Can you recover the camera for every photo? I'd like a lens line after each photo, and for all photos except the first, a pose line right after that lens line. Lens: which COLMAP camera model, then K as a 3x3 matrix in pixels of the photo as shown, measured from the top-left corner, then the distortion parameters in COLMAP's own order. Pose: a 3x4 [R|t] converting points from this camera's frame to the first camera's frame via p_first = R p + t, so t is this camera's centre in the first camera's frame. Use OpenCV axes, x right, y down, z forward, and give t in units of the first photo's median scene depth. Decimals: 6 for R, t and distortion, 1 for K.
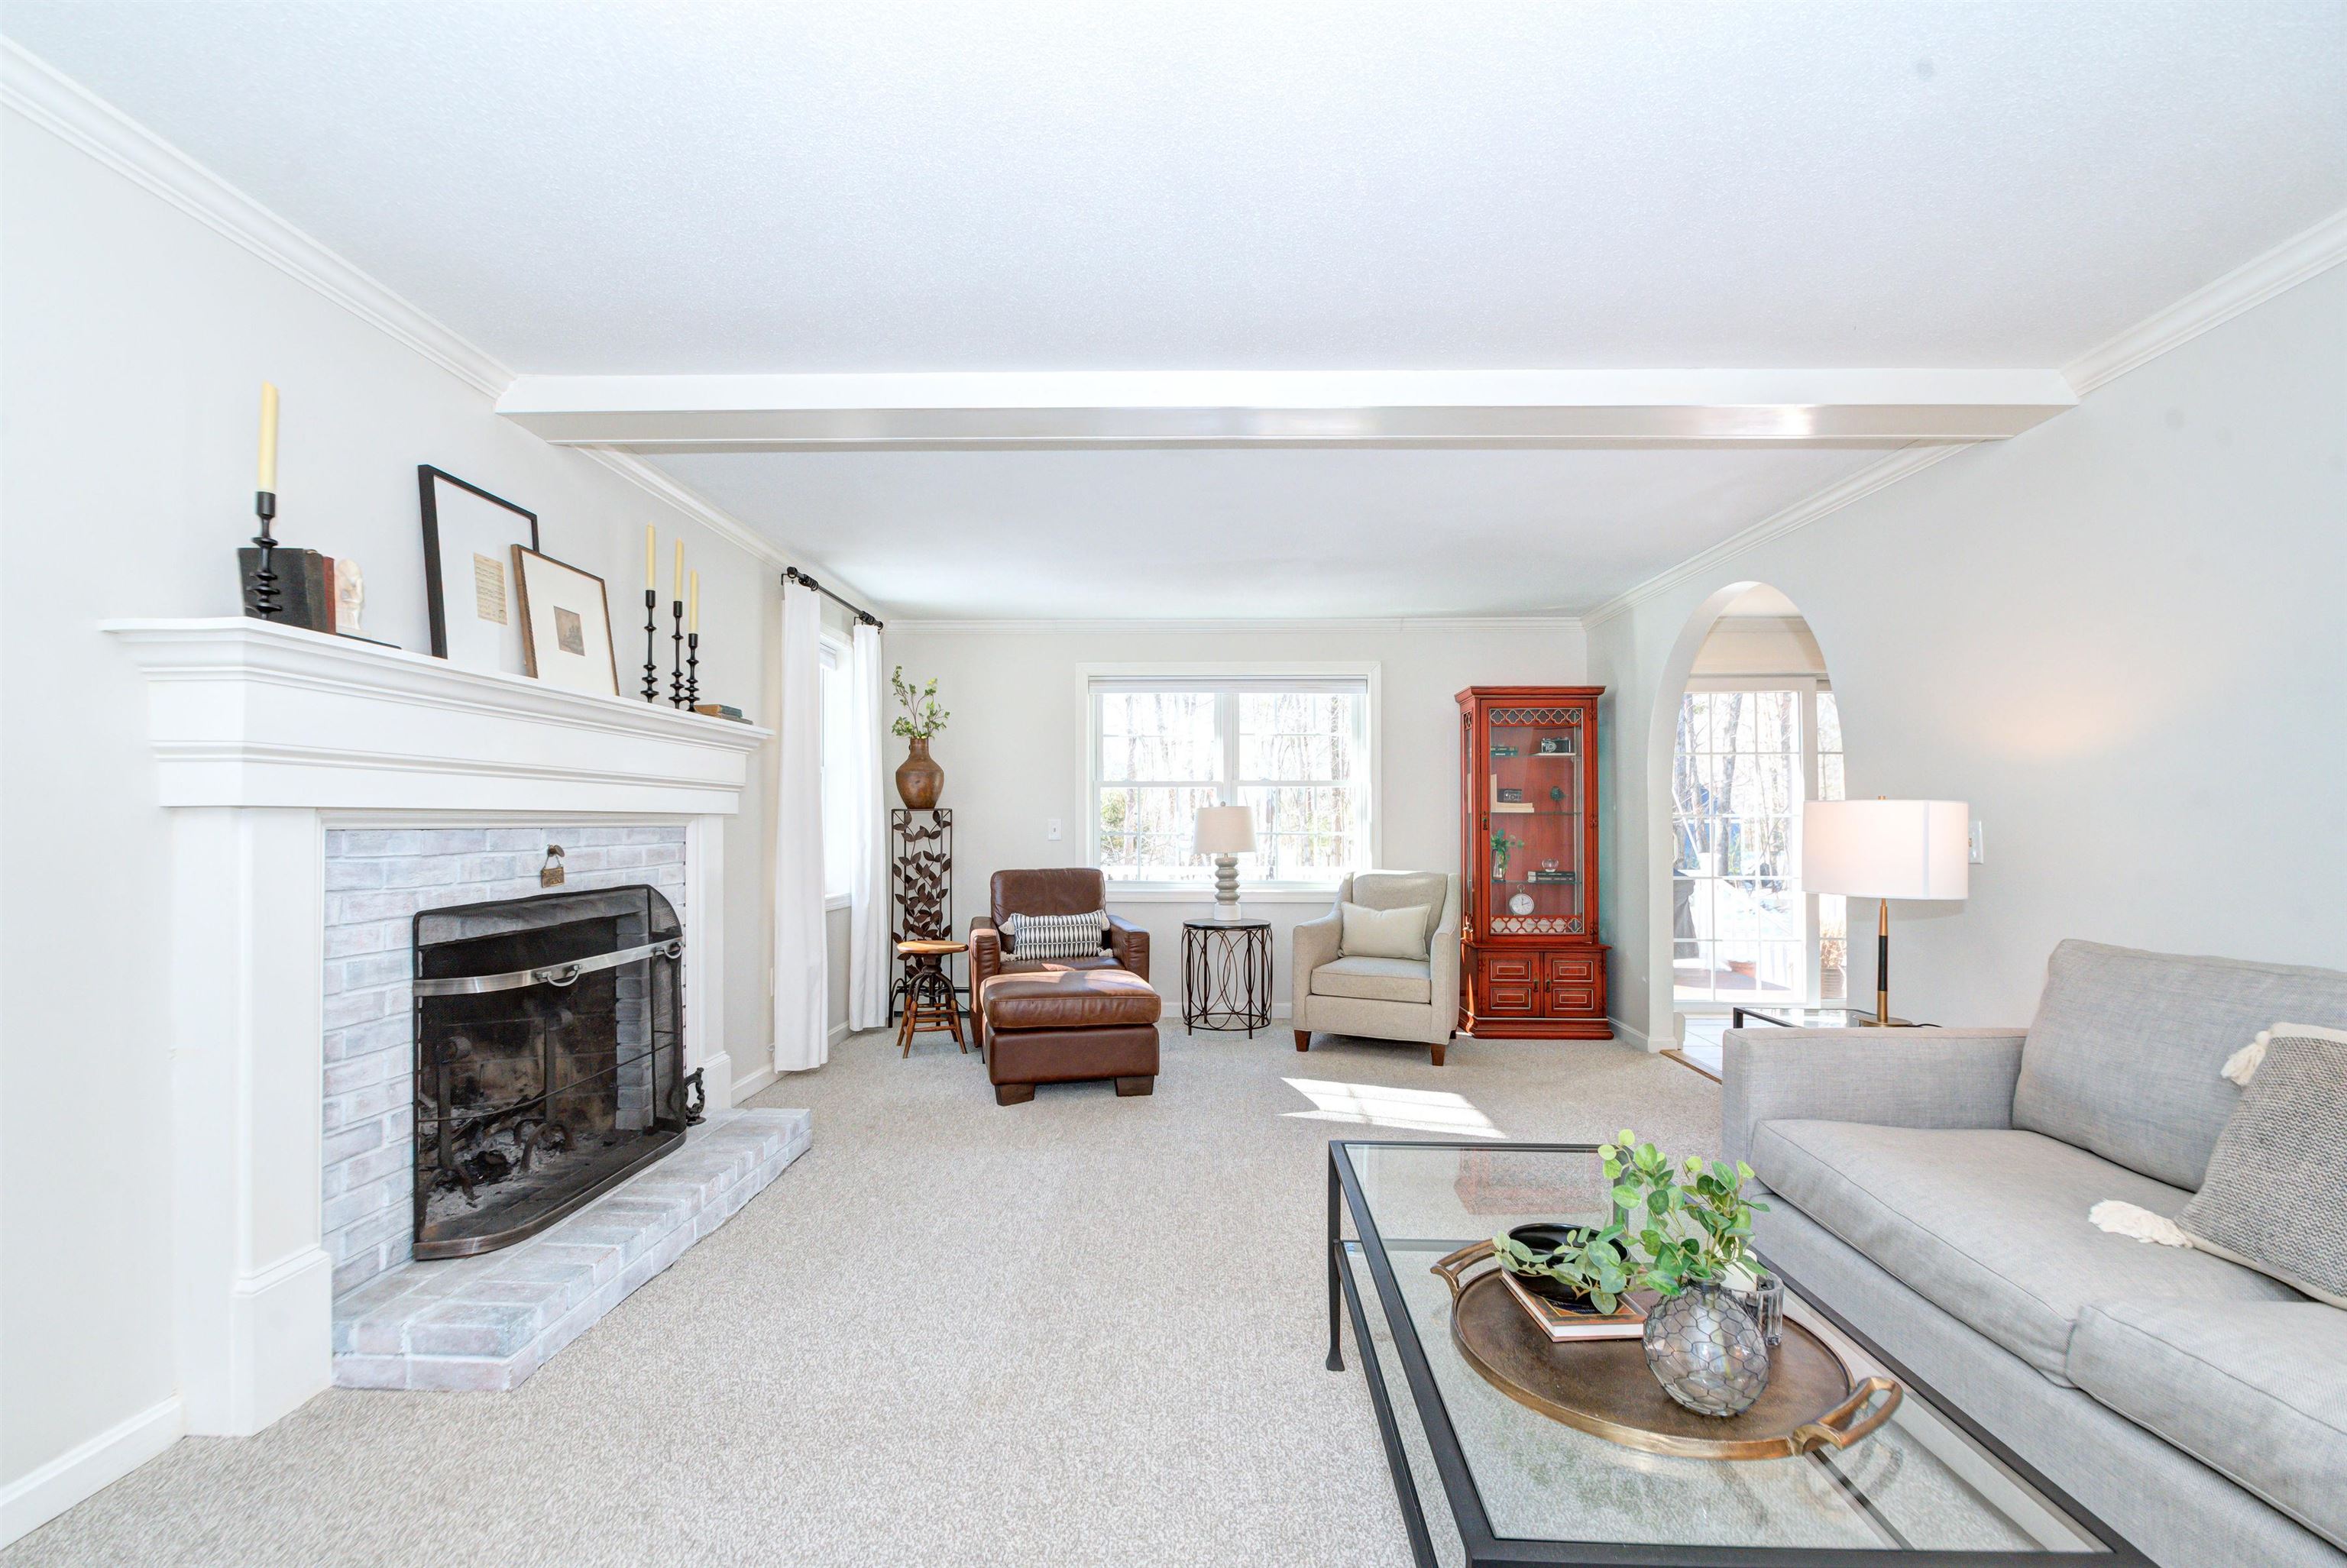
lens RADIAL K [[1014.2, 0, 1148.7], [0, 1014.2, 816.1], [0, 0, 1]] dist [-0.002264, -0.001848]
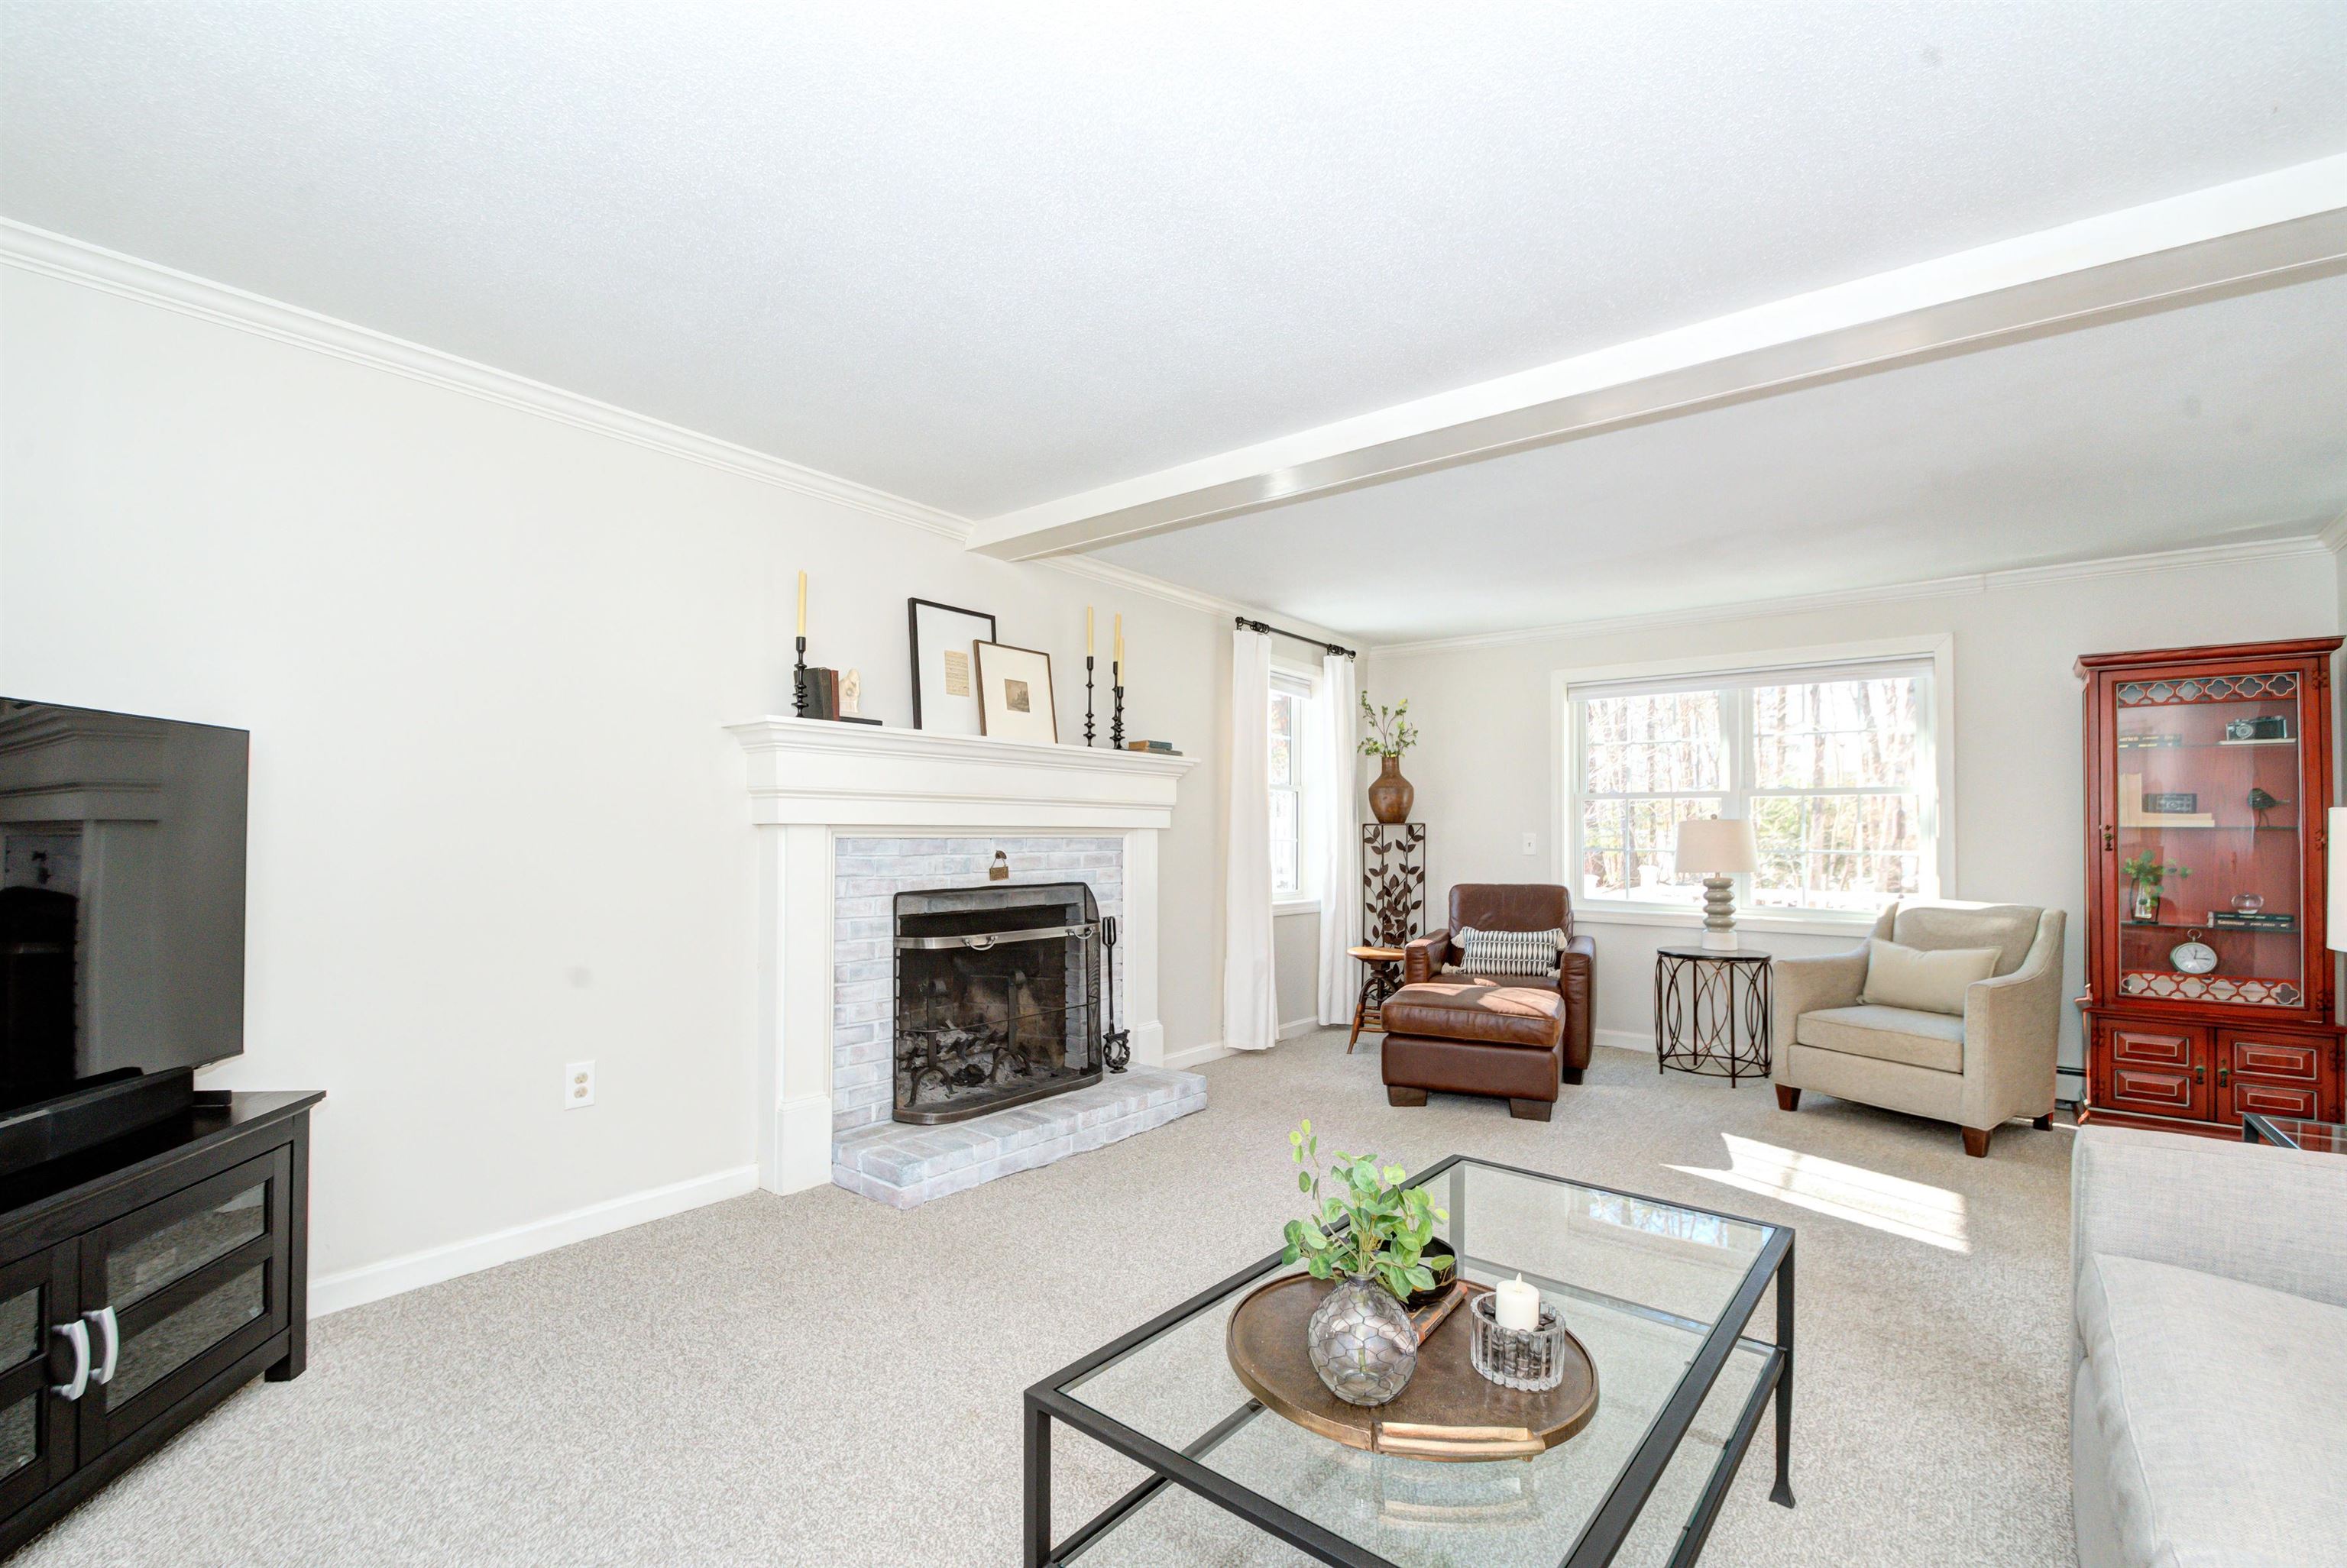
lens RADIAL K [[1003.9, 0, 1126.2], [0, 1003.9, 823.4], [0, 0, 1]] dist [-0.001489, -0.000233]
pose [[0.792813, -0.002546, -0.609460, 0.295704], [-0.001360, 0.999981, -0.005947, -0.000679], [0.609464, 0.005544, 0.792795, 0.005887]]
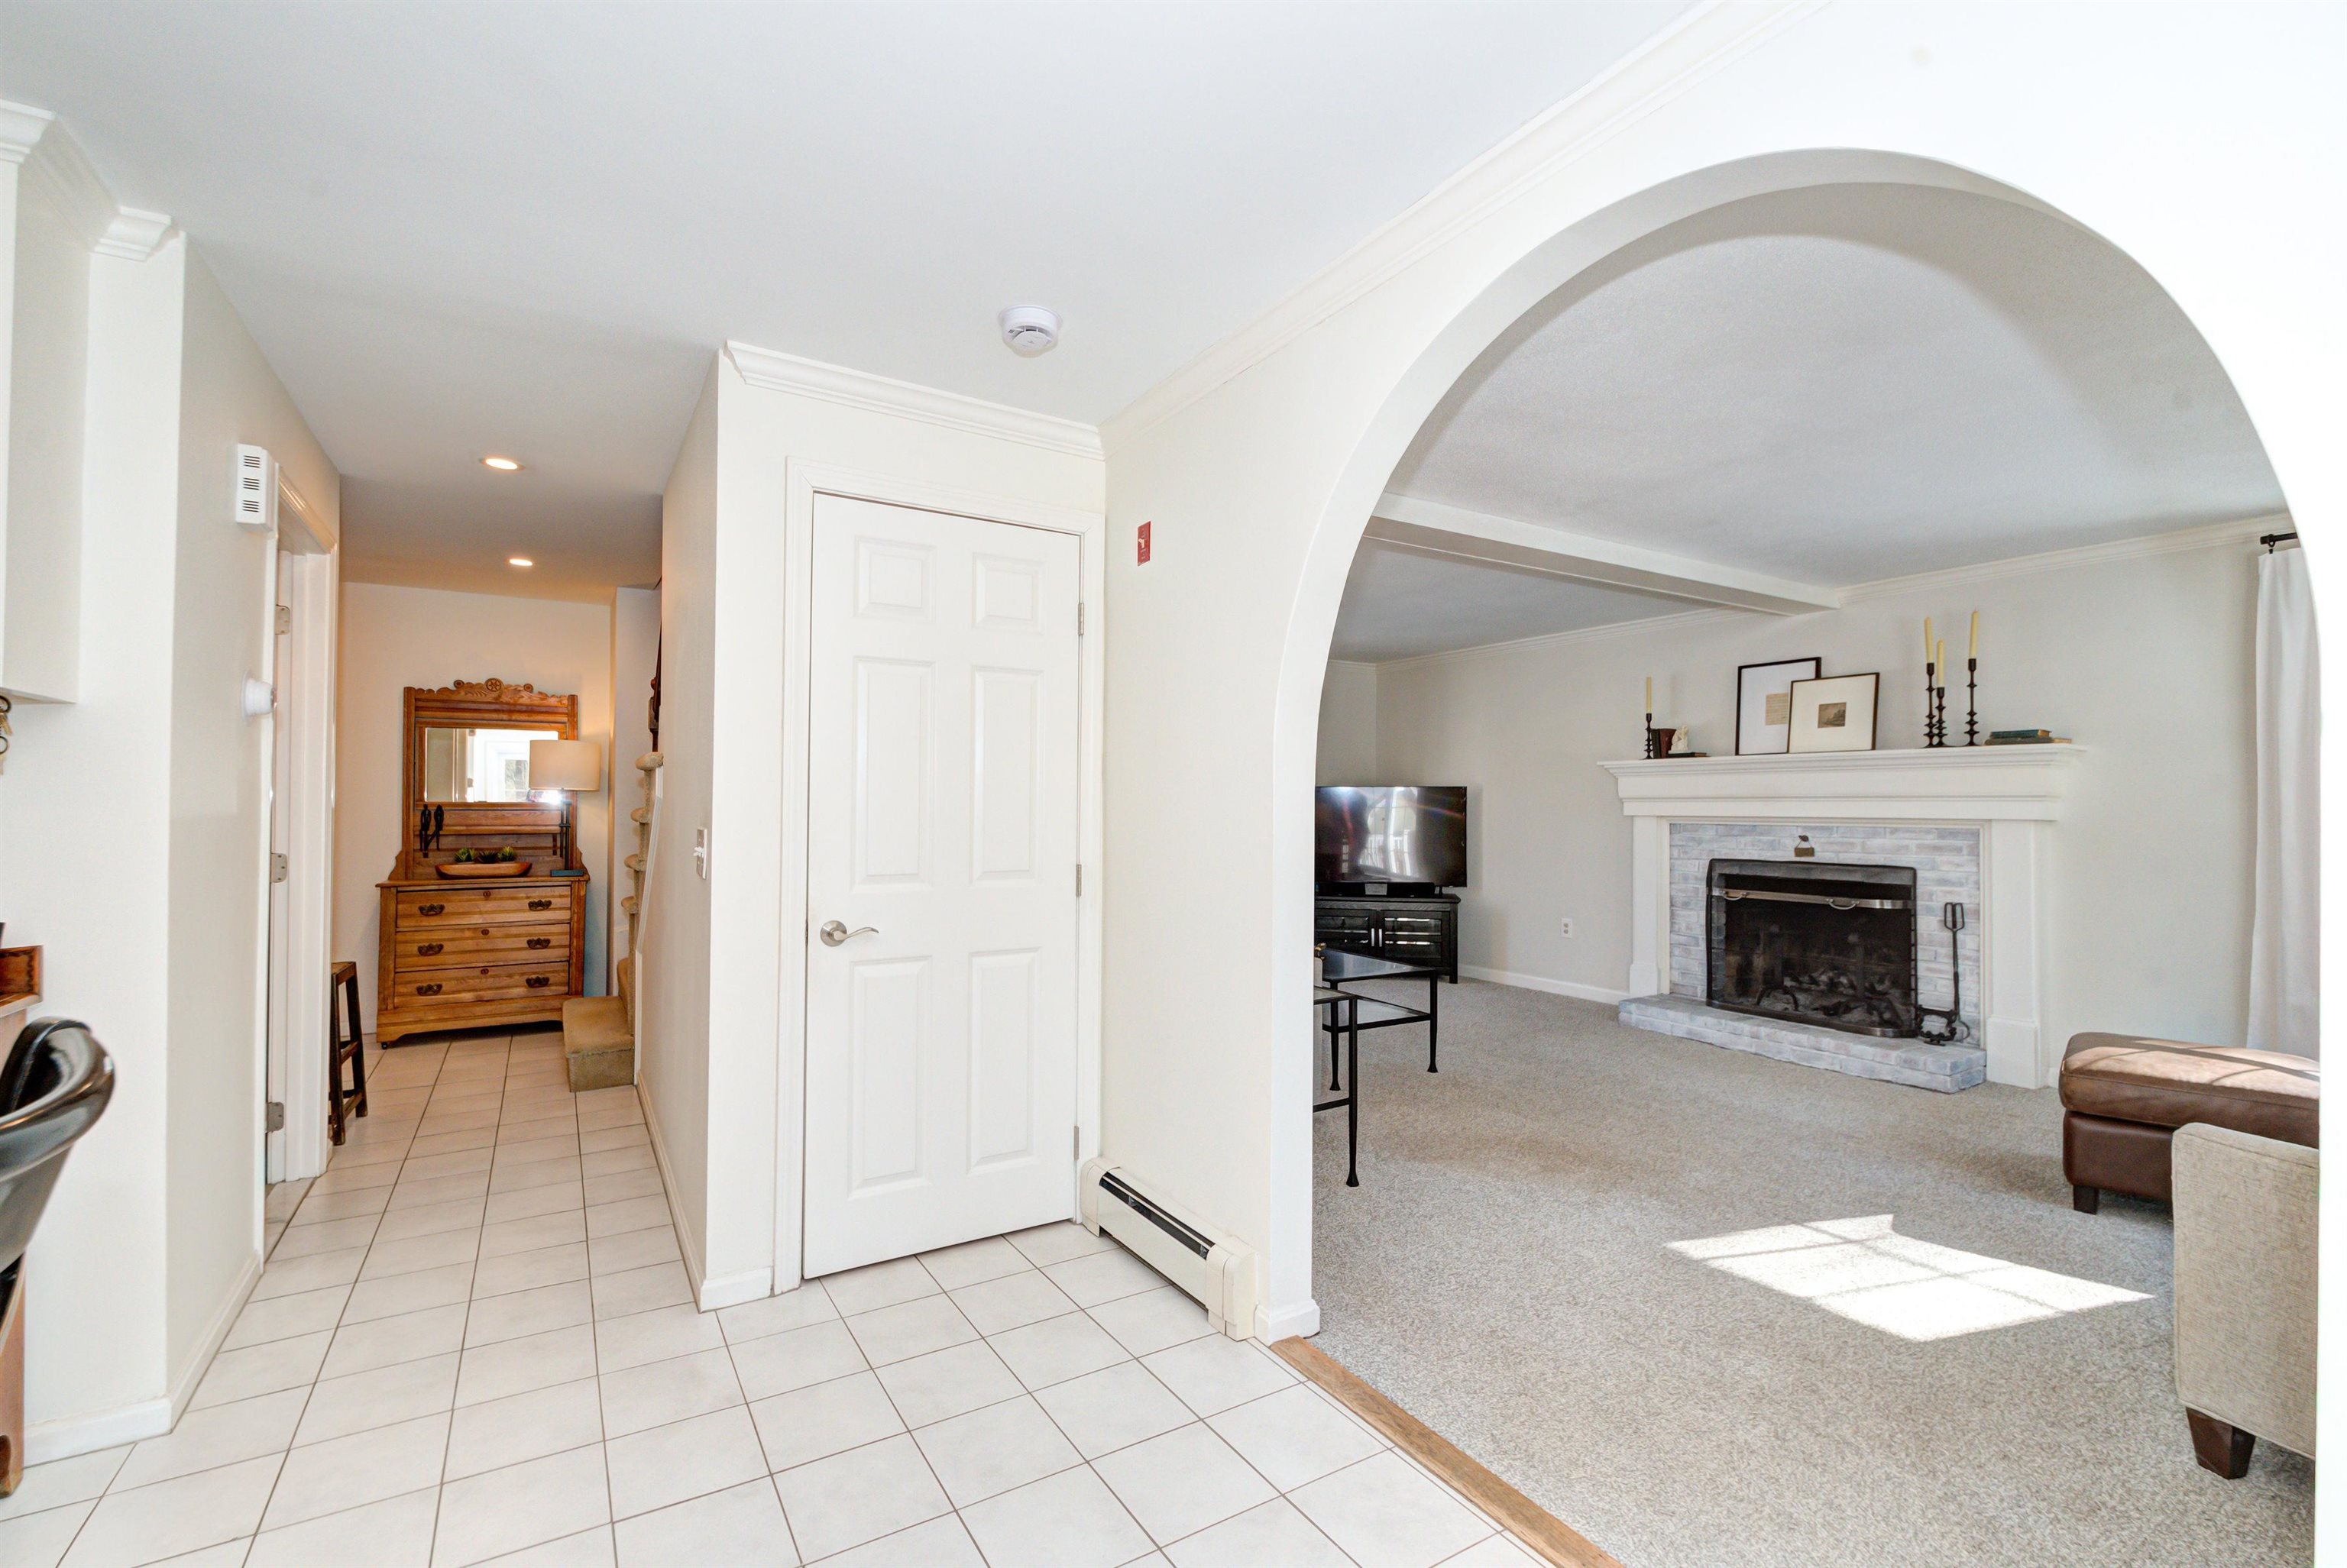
lens RADIAL K [[995.5, 0, 1148.4], [0, 995.5, 792.0], [0, 0, 1]] dist [0.014410, -0.013098]
pose [[-0.831260, -0.015286, -0.555673, 1.079060], [-0.004815, 0.999782, -0.020300, -0.005973], [0.555862, -0.014199, -0.831153, 1.392236]]
